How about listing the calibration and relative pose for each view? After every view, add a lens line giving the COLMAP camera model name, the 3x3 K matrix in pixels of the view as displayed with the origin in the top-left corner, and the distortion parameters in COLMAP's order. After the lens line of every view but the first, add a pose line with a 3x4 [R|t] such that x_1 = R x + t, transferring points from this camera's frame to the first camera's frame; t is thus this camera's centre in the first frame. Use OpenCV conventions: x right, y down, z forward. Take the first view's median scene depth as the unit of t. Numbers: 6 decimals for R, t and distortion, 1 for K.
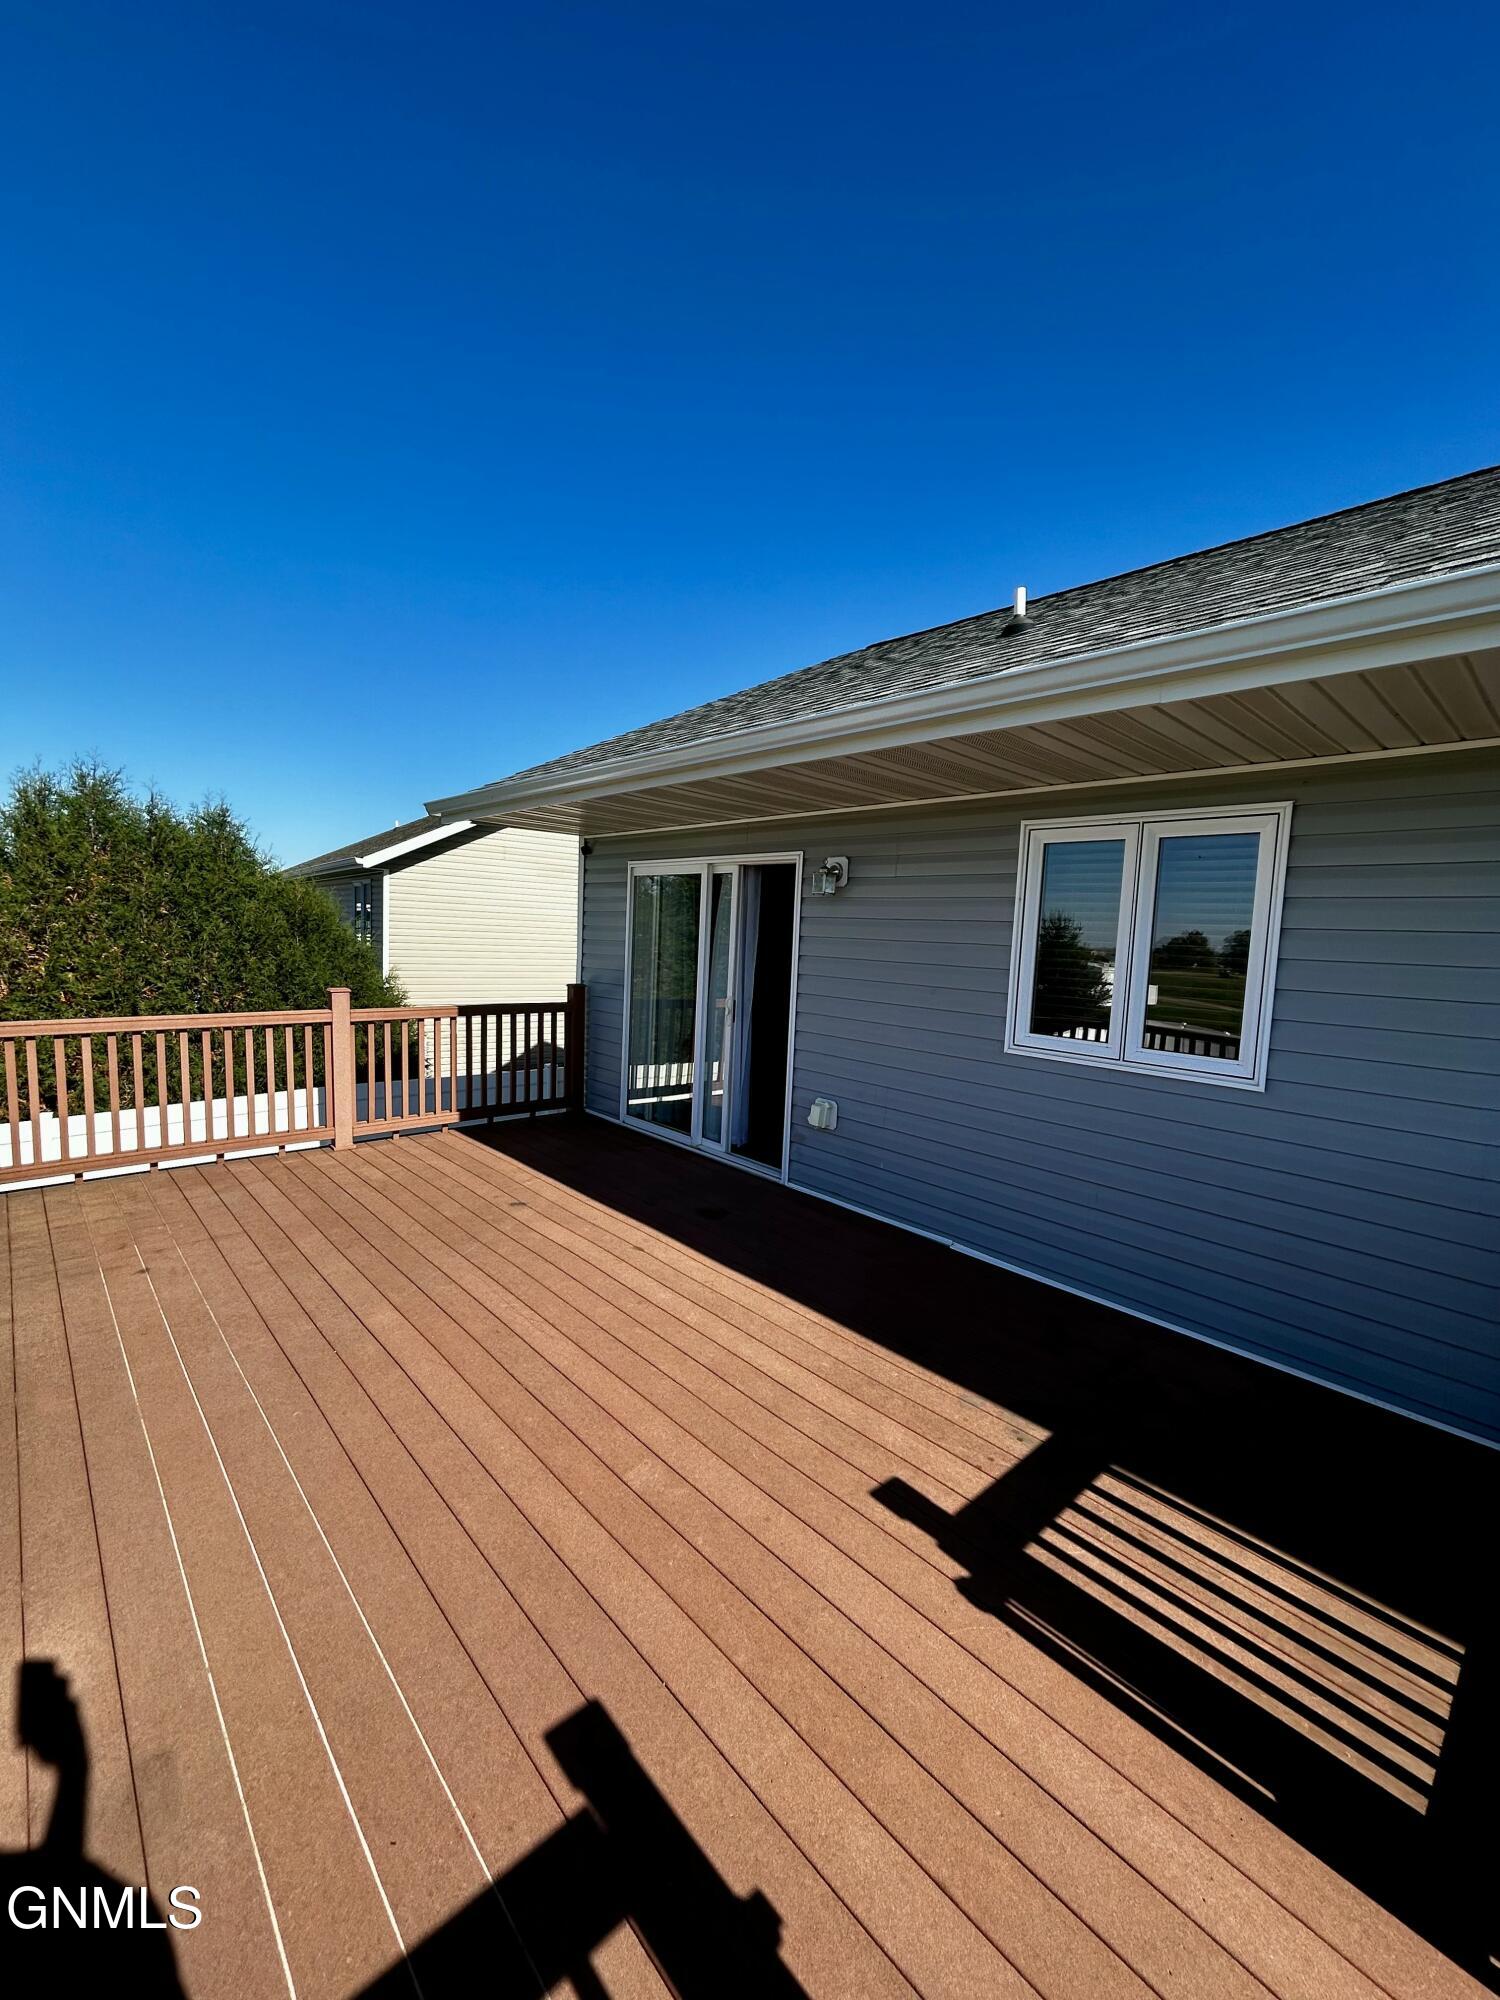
lens RADIAL K [[802.5, 0, 749.8], [0, 802.5, 995.7], [0, 0, 1]] dist [-0.002276, 0.000049]
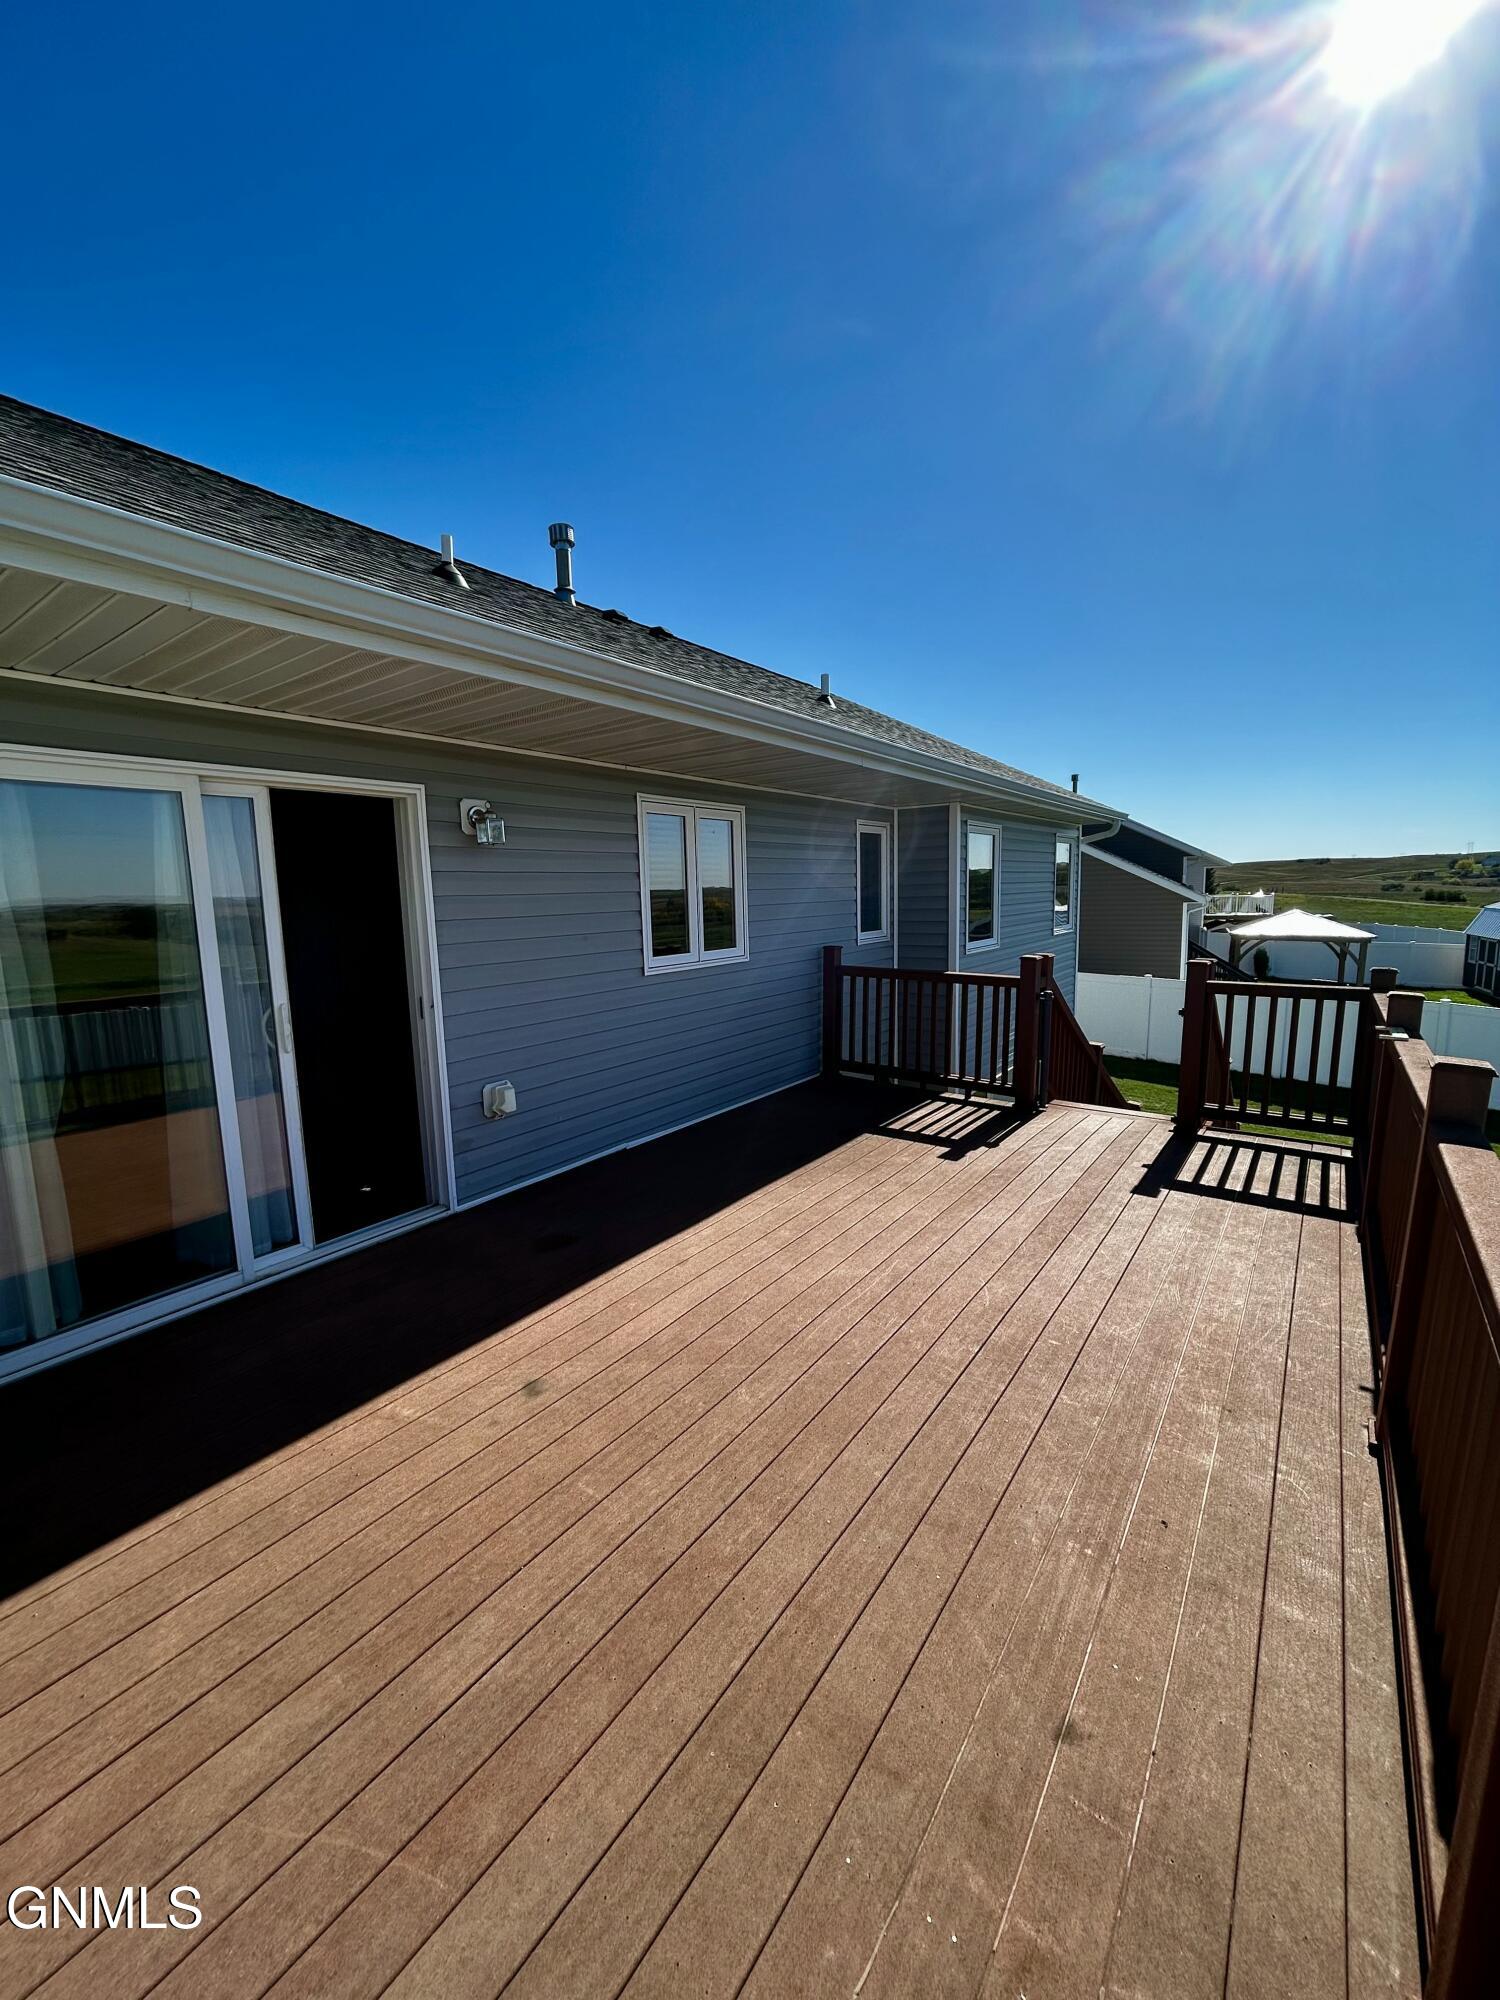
lens RADIAL K [[802.5, 0, 747.9], [0, 802.5, 1005.2], [0, 0, 1]] dist [-0.002276, 0.000049]
pose [[-0.195536, -0.176684, 0.964649, -1.063066], [0.091740, 0.976028, 0.197364, -0.134849], [-0.976396, 0.127089, -0.174639, 1.187846]]
